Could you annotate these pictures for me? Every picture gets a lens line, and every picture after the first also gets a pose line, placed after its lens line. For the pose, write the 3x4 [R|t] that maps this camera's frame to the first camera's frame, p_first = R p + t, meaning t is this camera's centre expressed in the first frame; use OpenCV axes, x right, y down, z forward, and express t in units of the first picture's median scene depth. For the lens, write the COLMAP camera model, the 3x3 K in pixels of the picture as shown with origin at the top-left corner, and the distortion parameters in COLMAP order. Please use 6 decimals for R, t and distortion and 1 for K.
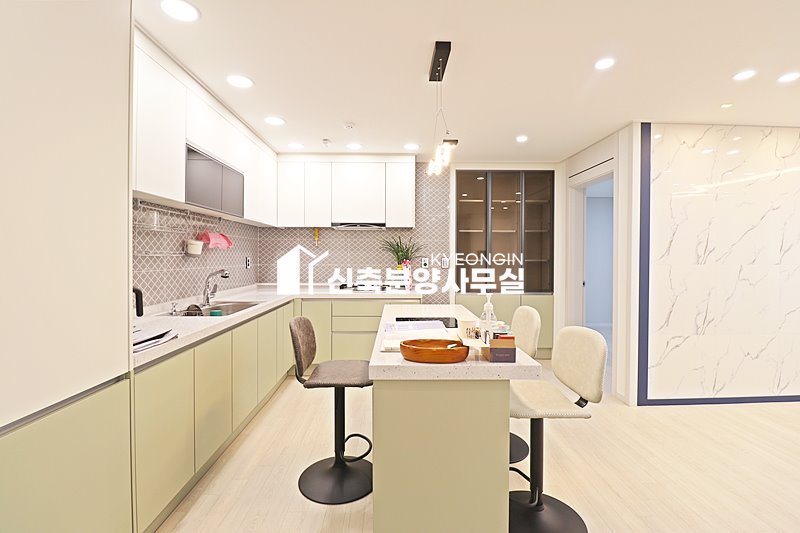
lens RADIAL K [[367.9, 0, 400.9], [0, 367.9, 260.4], [0, 0, 1]] dist [-0.000875, -0.014033]
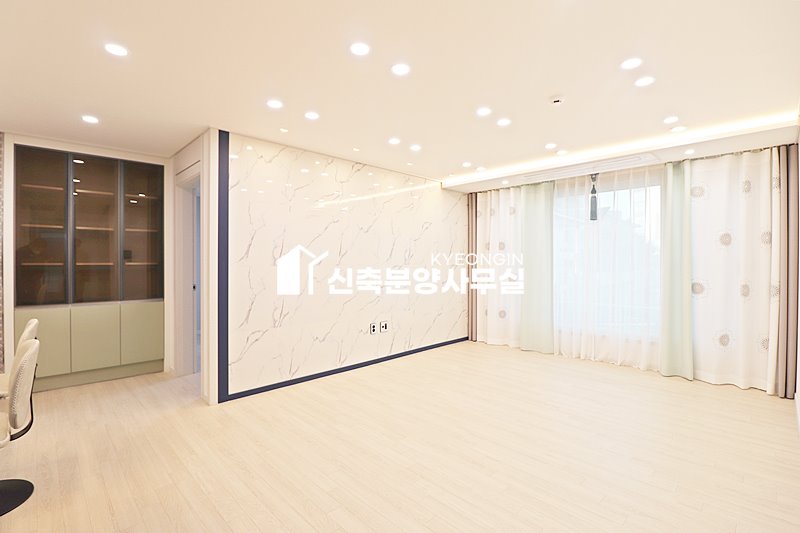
lens RADIAL K [[372.0, 0, 401.7], [0, 372.0, 262.8], [0, 0, 1]] dist [0.002877, -0.014370]
pose [[0.730048, -0.005143, 0.683377, 0.306414], [0.007635, 0.999971, -0.000631, 0.005162], [-0.683353, 0.005678, 0.730066, -0.119811]]
